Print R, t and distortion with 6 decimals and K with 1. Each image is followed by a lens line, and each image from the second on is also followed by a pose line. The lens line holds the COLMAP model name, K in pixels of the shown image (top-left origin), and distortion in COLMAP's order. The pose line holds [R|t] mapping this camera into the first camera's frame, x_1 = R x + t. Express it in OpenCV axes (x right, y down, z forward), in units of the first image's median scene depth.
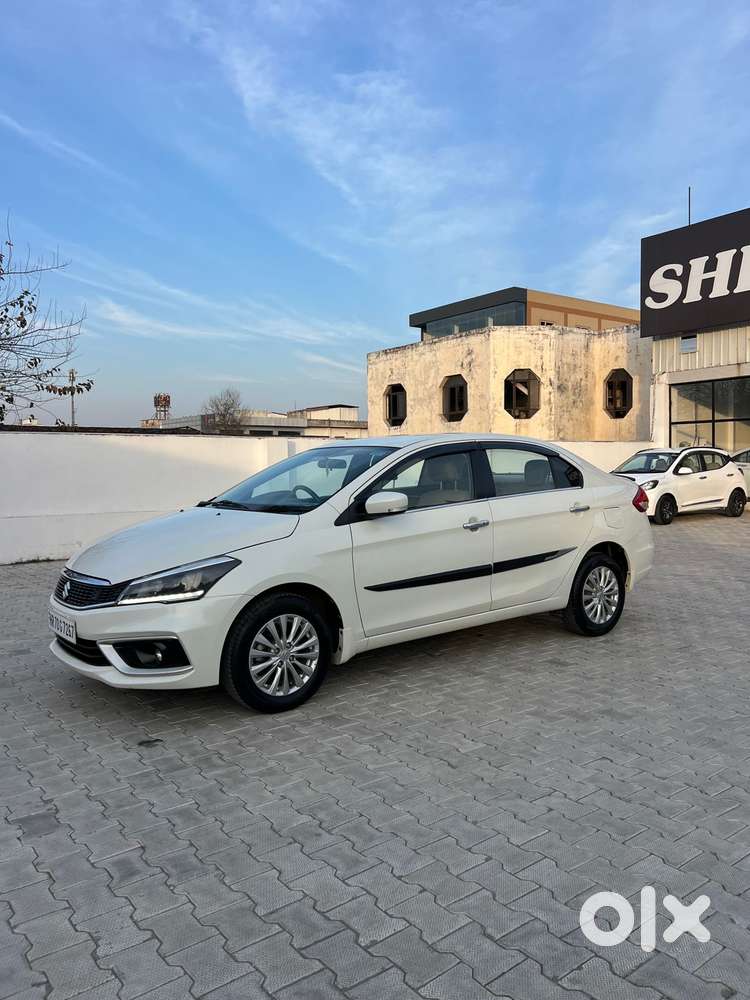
lens RADIAL K [[753.5, 0, 372.4], [0, 753.5, 495.6], [0, 0, 1]] dist [0.054661, -0.067593]
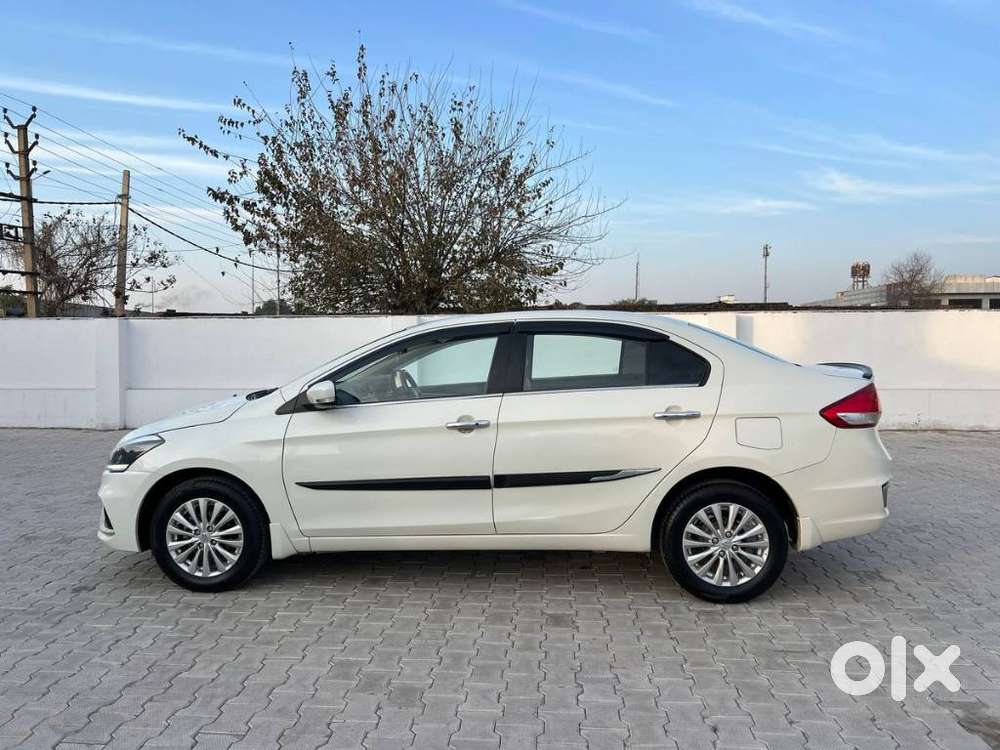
lens RADIAL K [[753.5, 0, 481.9], [0, 753.5, 377.1], [0, 0, 1]] dist [0.054661, -0.067593]
pose [[0.737258, 0.035275, -0.674690, 0.781568], [-0.029472, 0.999365, 0.020045, -0.033685], [0.674969, 0.005106, 0.737829, 0.461858]]
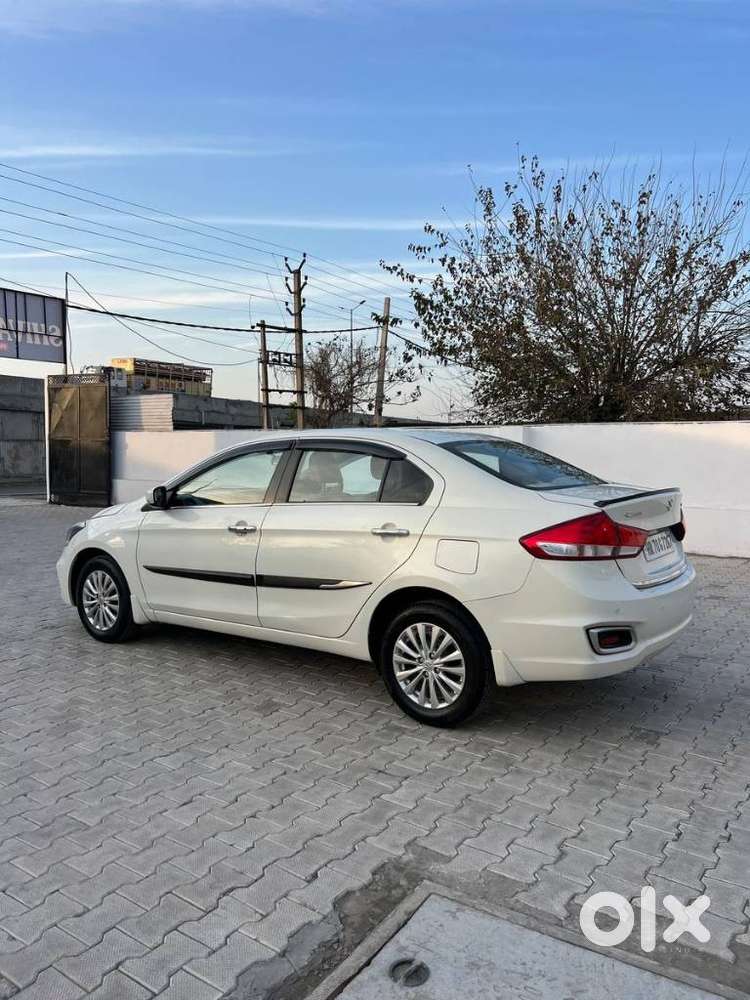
lens RADIAL K [[753.5, 0, 372.4], [0, 753.5, 495.6], [0, 0, 1]] dist [0.054661, -0.067593]
pose [[0.280509, 0.069932, -0.957301, 1.212972], [-0.049572, 0.997067, 0.058311, -0.074038], [0.958570, 0.031099, 0.283153, 0.999139]]
